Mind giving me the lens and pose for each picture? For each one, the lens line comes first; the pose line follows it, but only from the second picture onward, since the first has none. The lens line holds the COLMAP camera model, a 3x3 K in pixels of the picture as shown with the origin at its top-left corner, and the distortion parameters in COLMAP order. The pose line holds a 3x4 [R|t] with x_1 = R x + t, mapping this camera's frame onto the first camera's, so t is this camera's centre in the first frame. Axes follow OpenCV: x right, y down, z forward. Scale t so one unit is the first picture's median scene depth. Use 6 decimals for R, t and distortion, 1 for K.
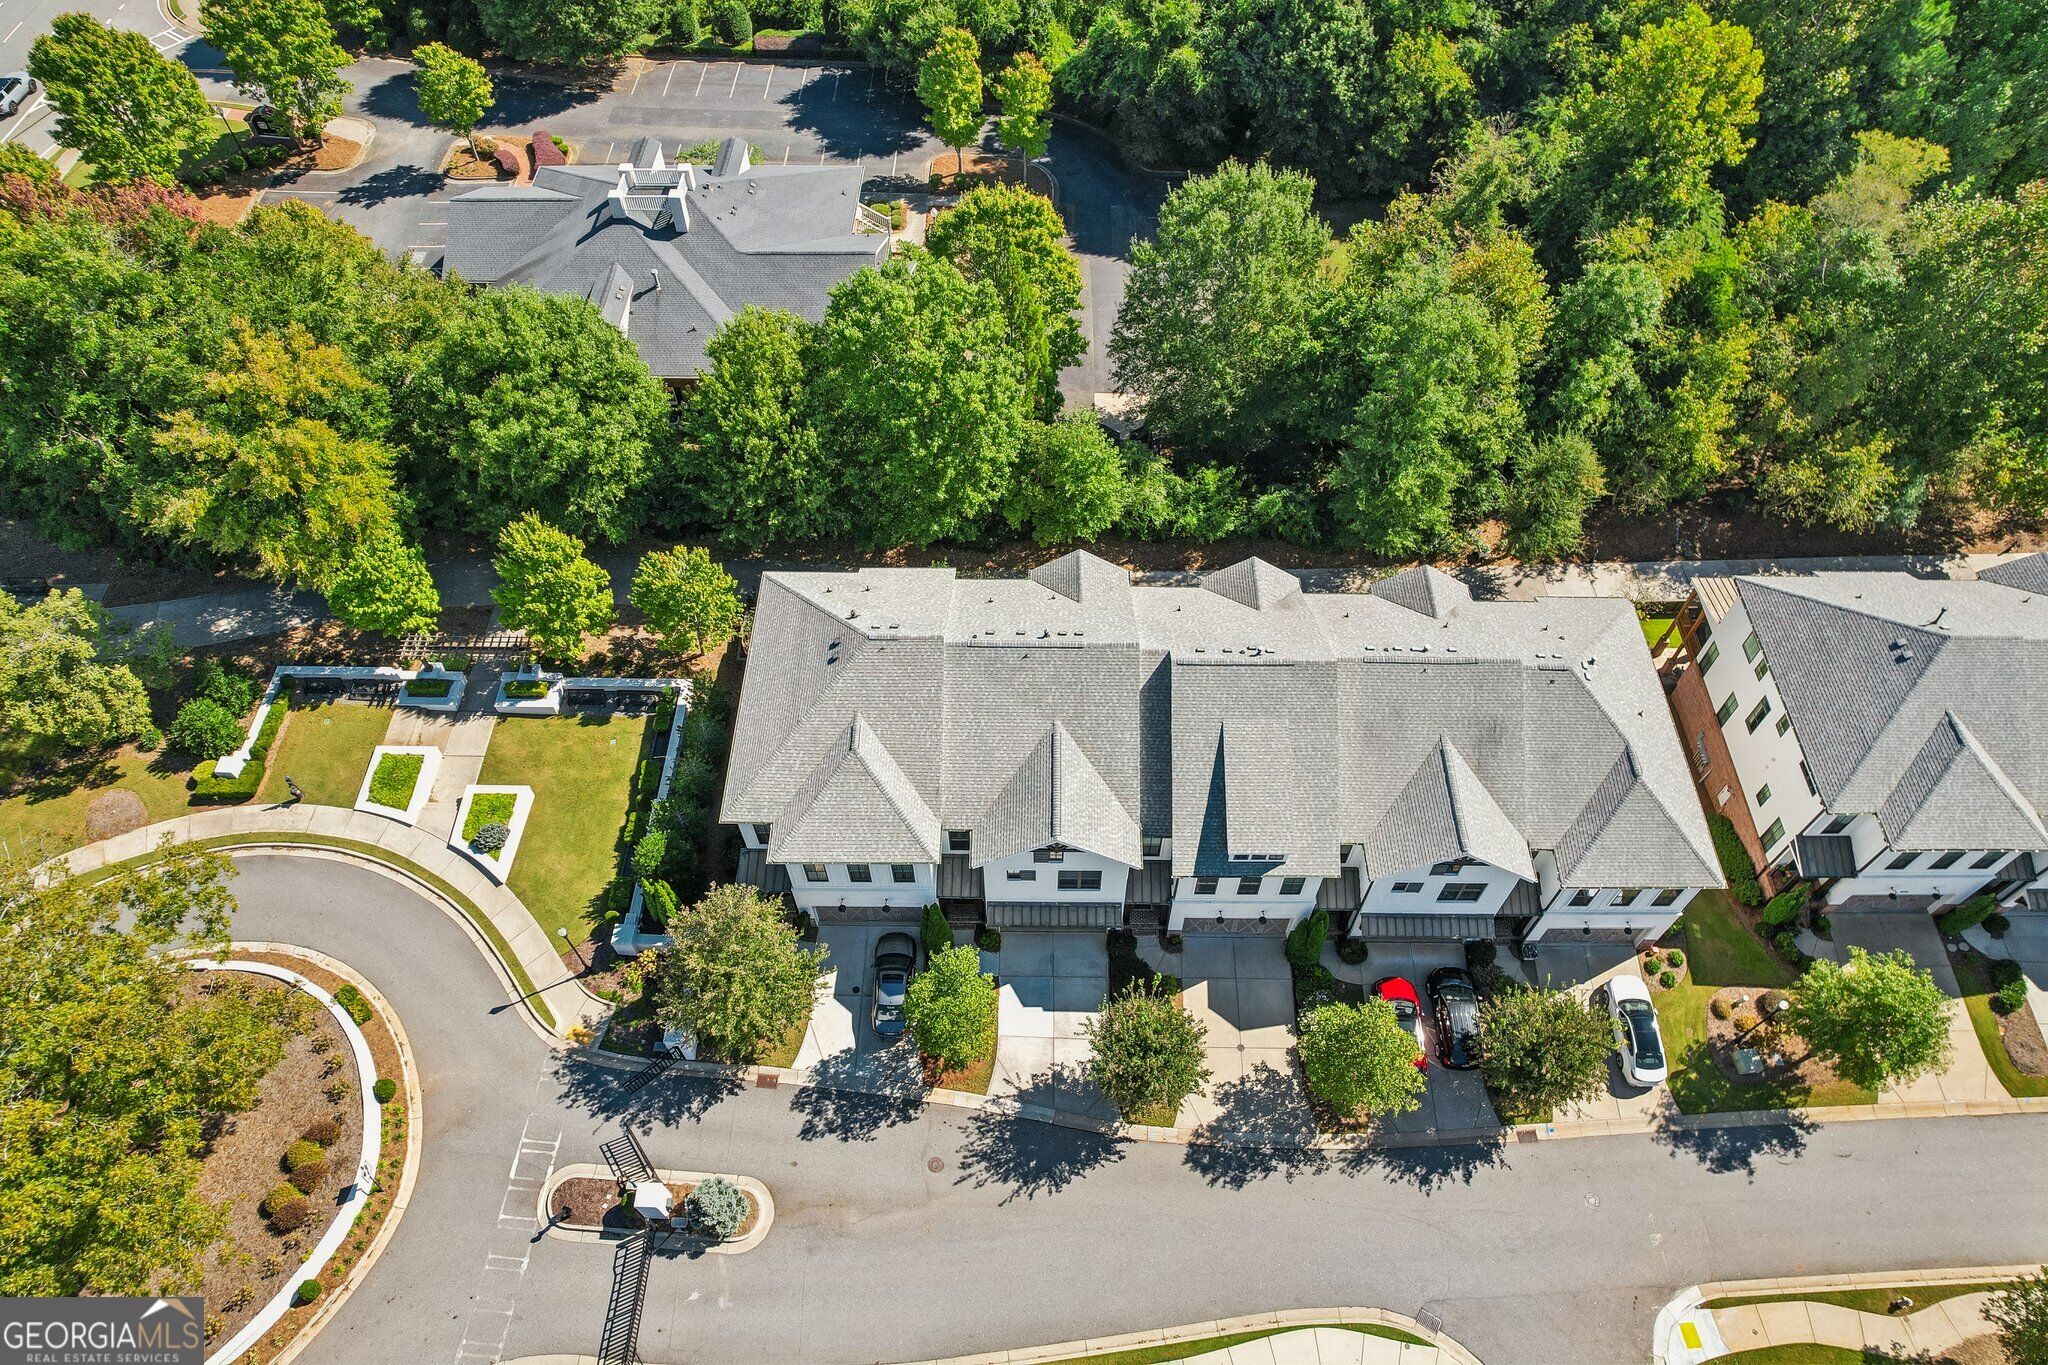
lens RADIAL K [[1303.2, 0, 1027.3], [0, 1303.2, 686.4], [0, 0, 1]] dist [-0.051152, 0.024153]
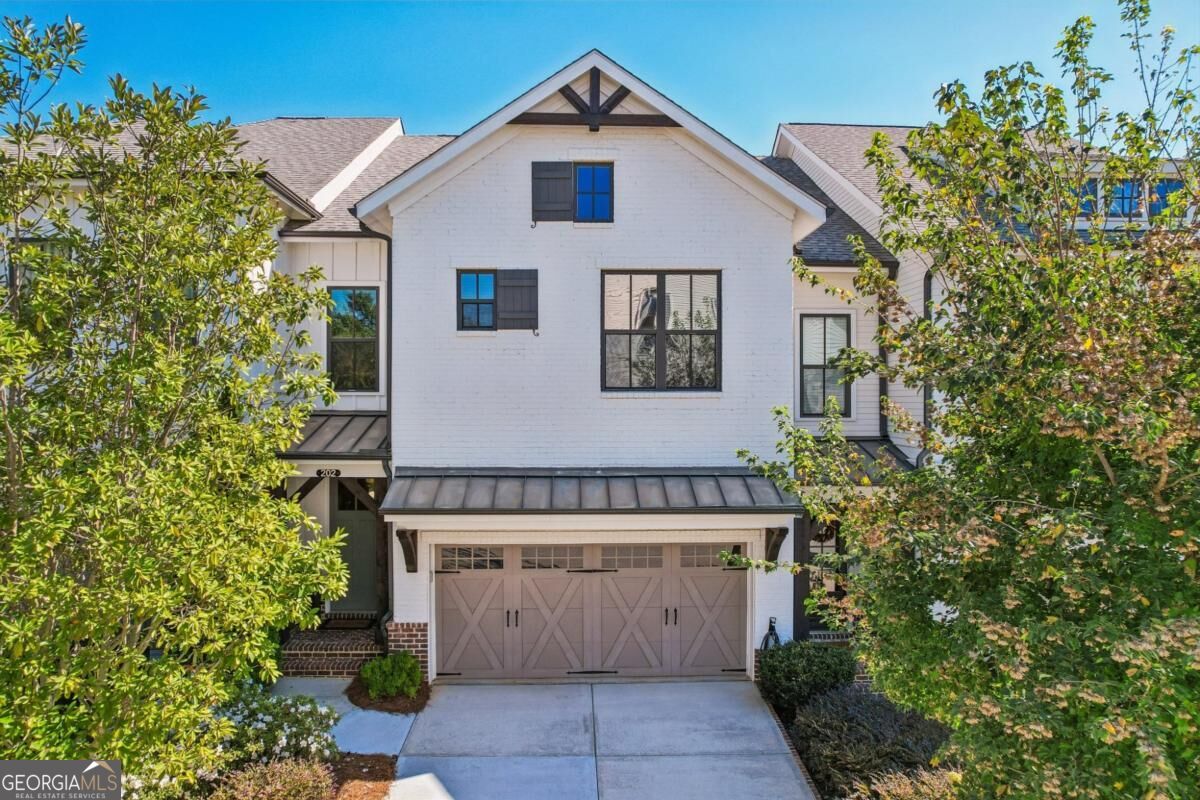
lens RADIAL K [[763.6, 0, 601.8], [0, 763.6, 400.1], [0, 0, 1]] dist [-0.051152, 0.024153]
pose [[0.999094, 0.001890, 0.042522, 0.013896], [0.032600, 0.608342, -0.793005, 0.302329], [-0.027367, 0.793672, 0.607730, 0.830144]]
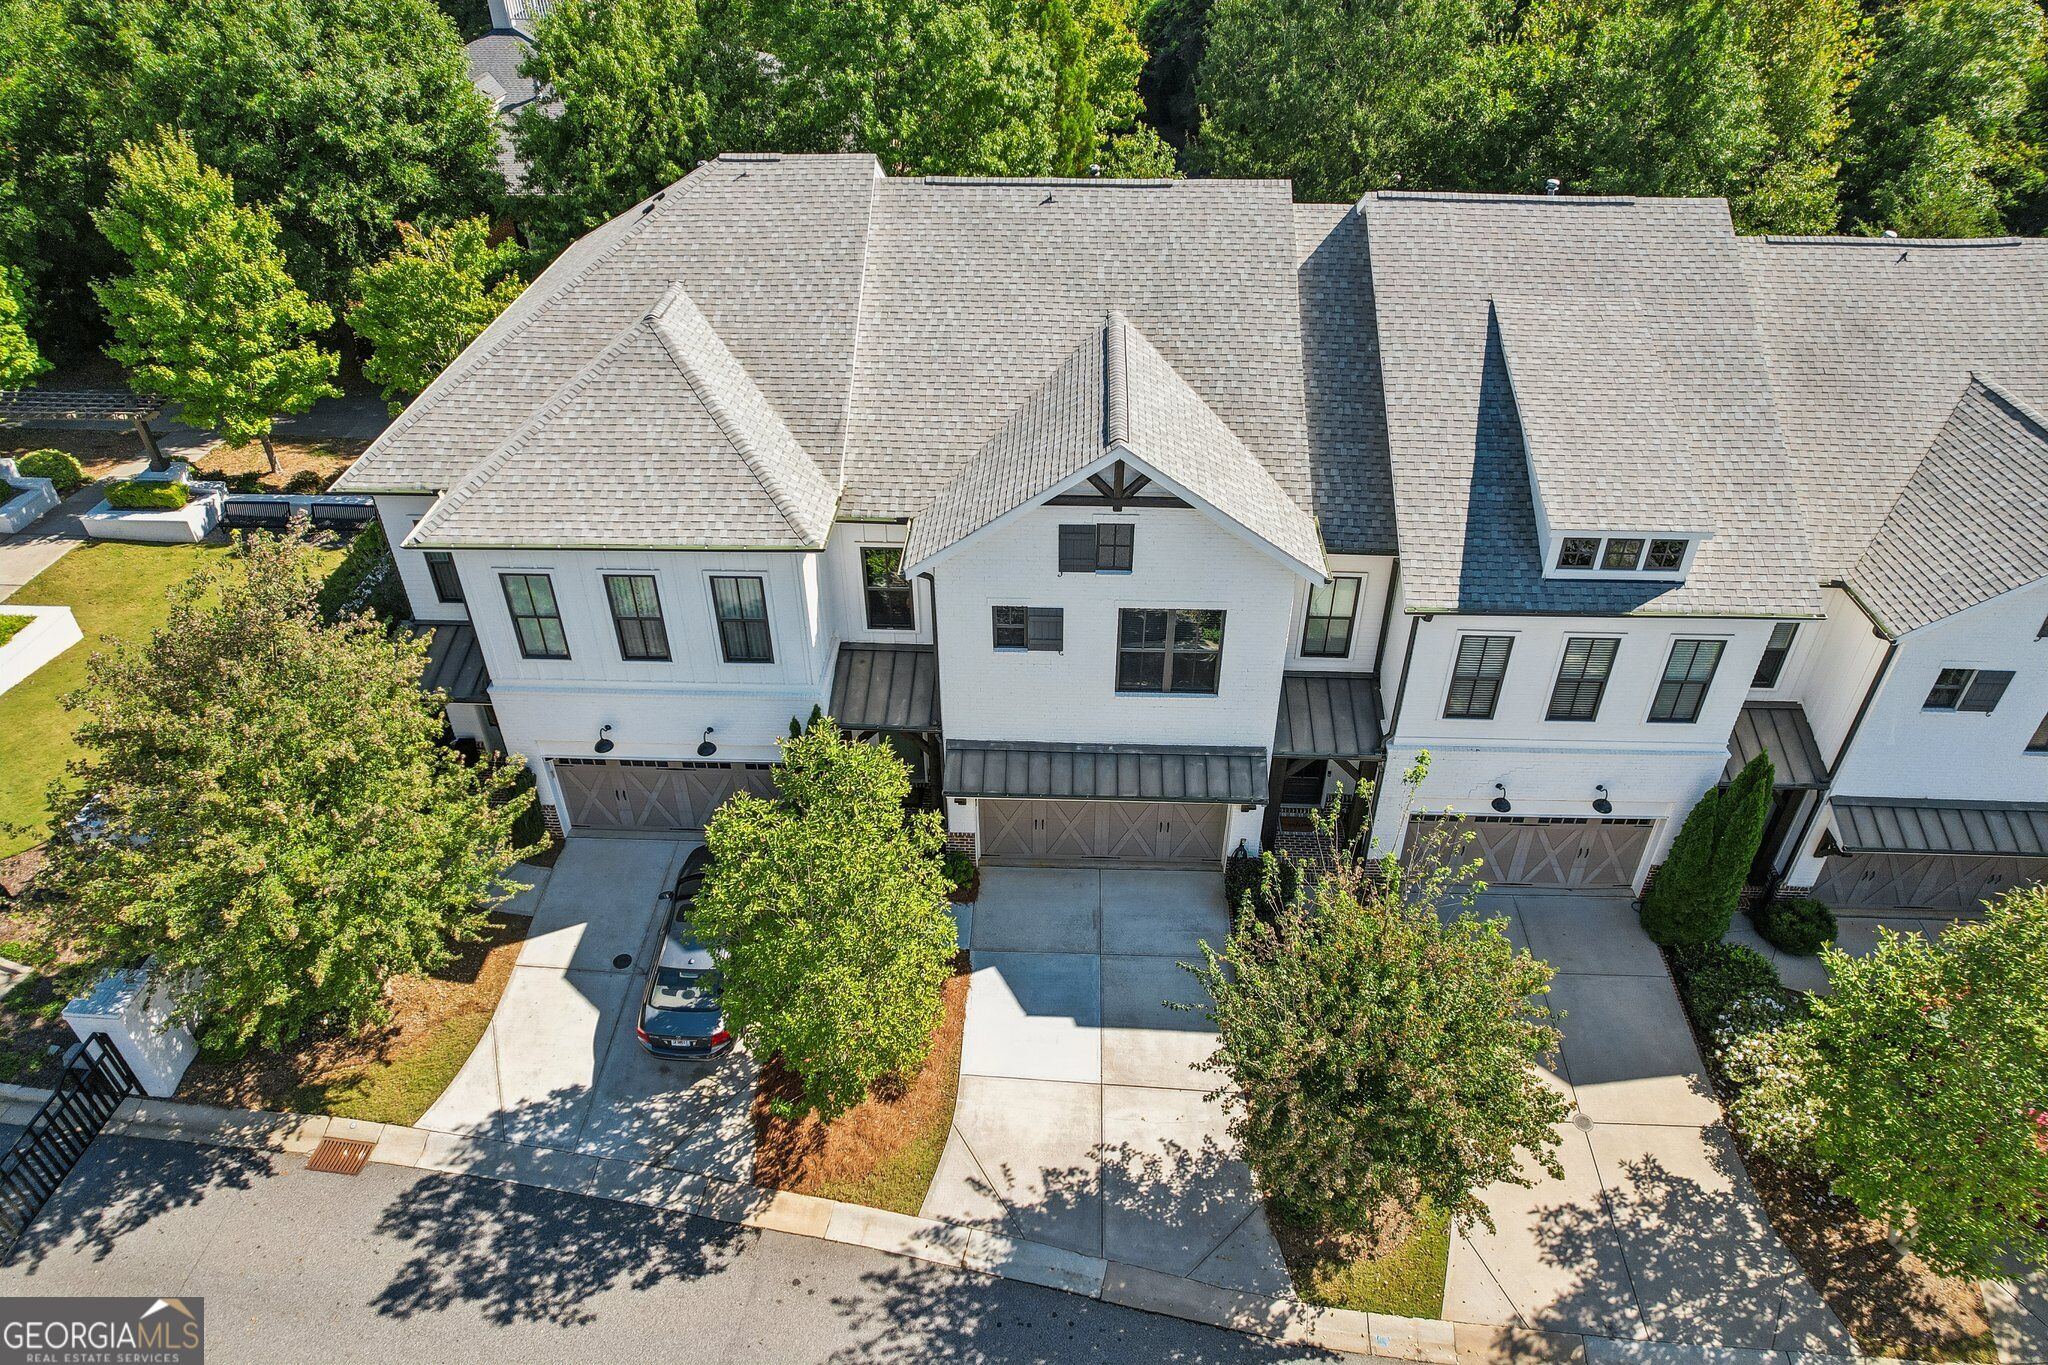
lens RADIAL K [[1303.2, 0, 1026.0], [0, 1303.2, 681.9], [0, 0, 1]] dist [-0.051152, 0.024153]
pose [[0.999521, 0.016696, -0.026067, 0.005380], [-0.023875, 0.951787, -0.305828, 0.265341], [0.019704, 0.306304, 0.951730, 0.569977]]
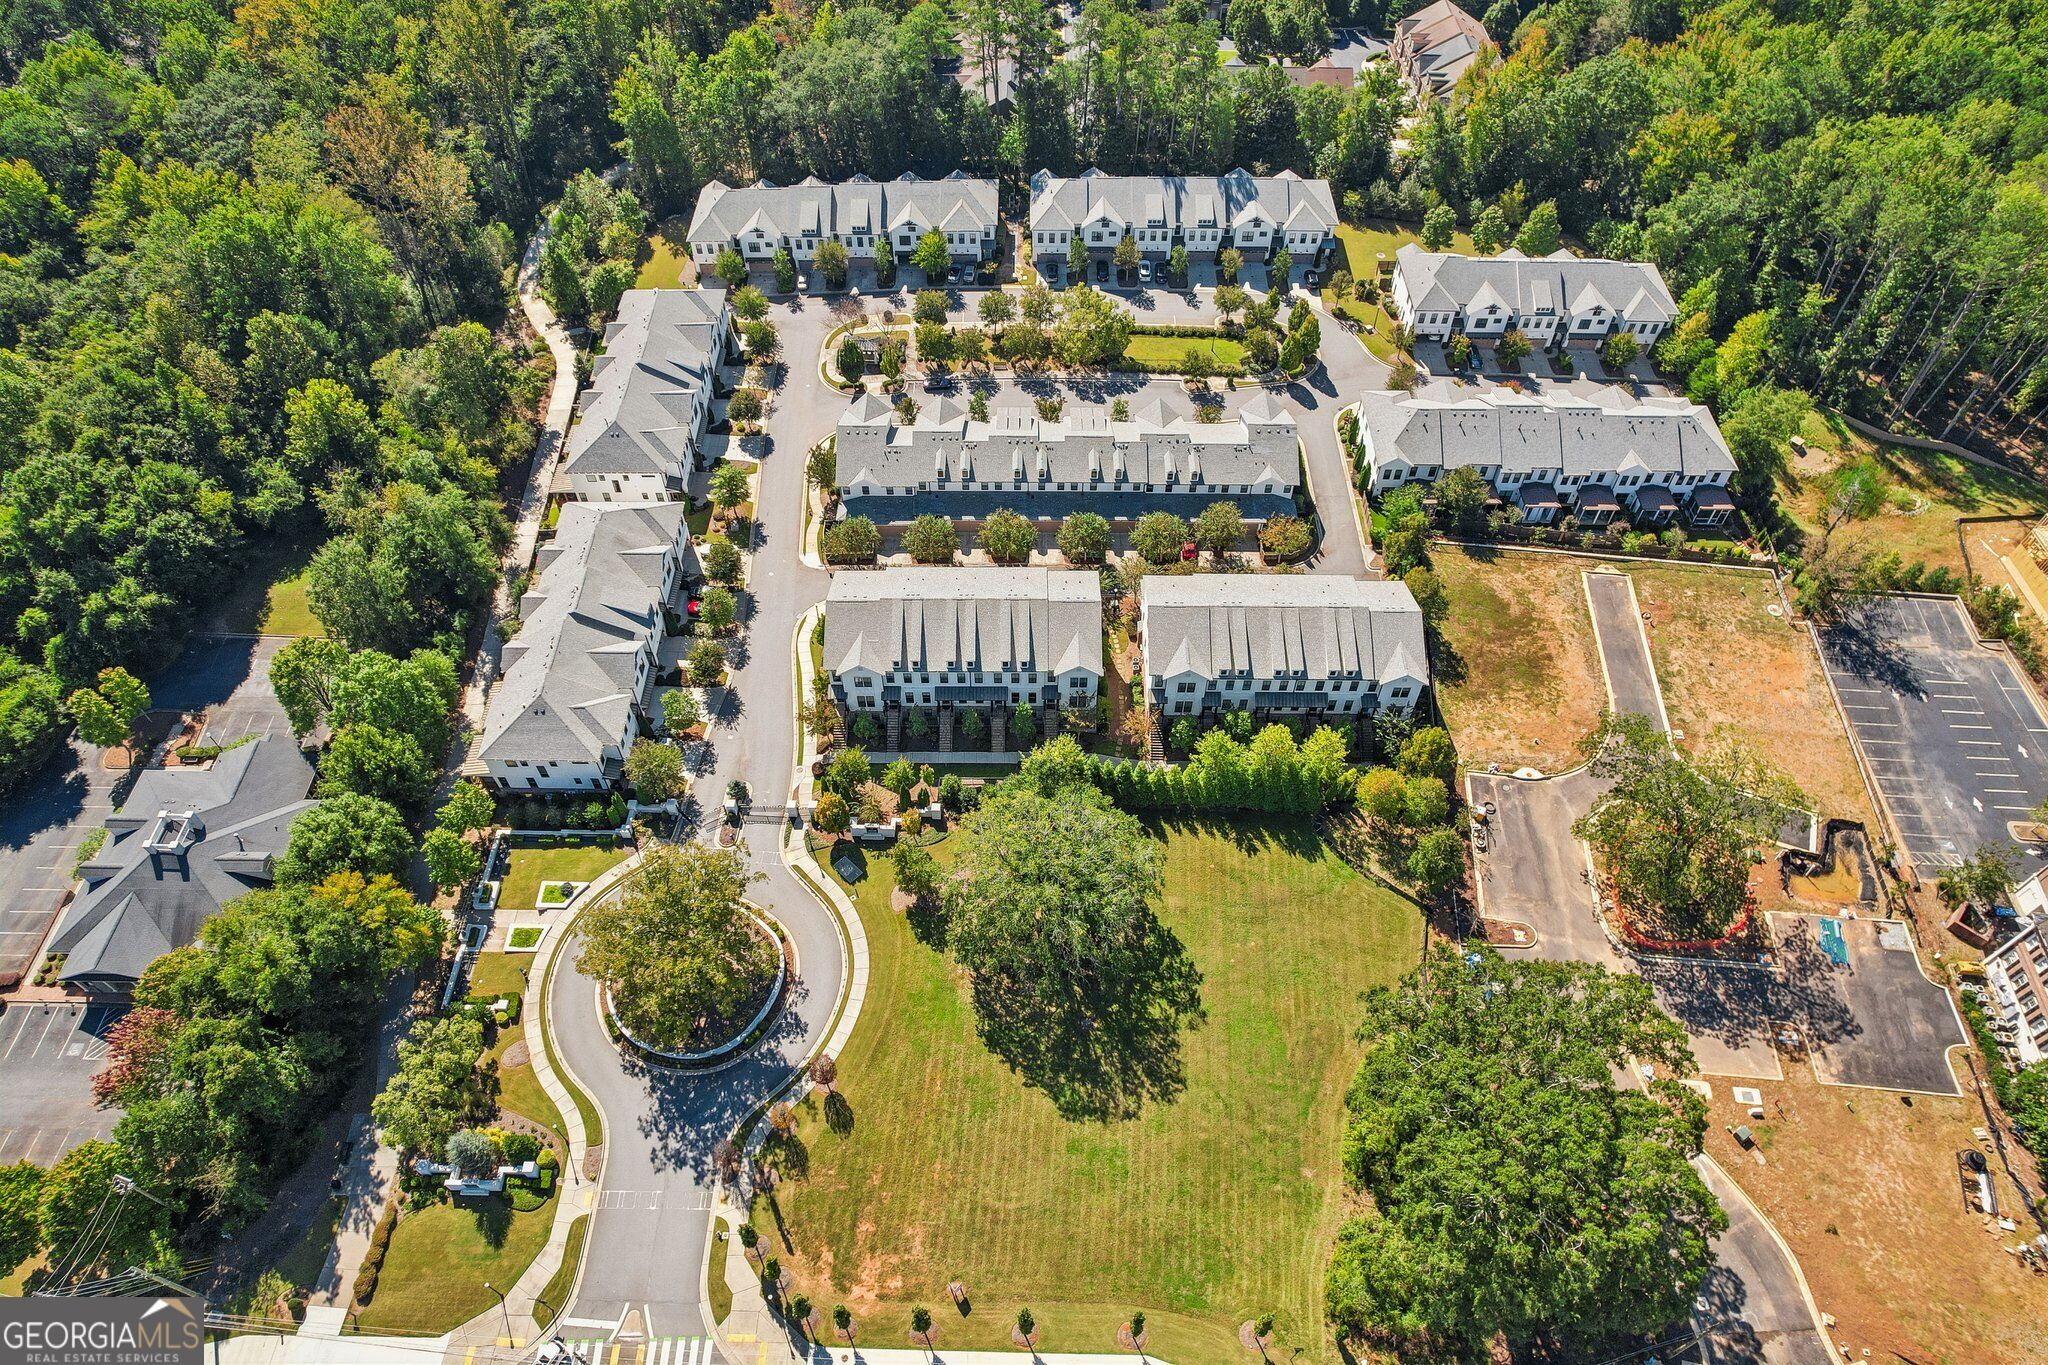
lens RADIAL K [[1303.2, 0, 1028.4], [0, 1303.2, 681.5], [0, 0, 1]] dist [-0.051152, 0.024153]
pose [[-0.004339, -0.785285, 0.619119, -1.599641], [0.810954, 0.359486, 0.461652, -0.423607], [-0.585093, 0.504080, 0.635271, -1.159158]]
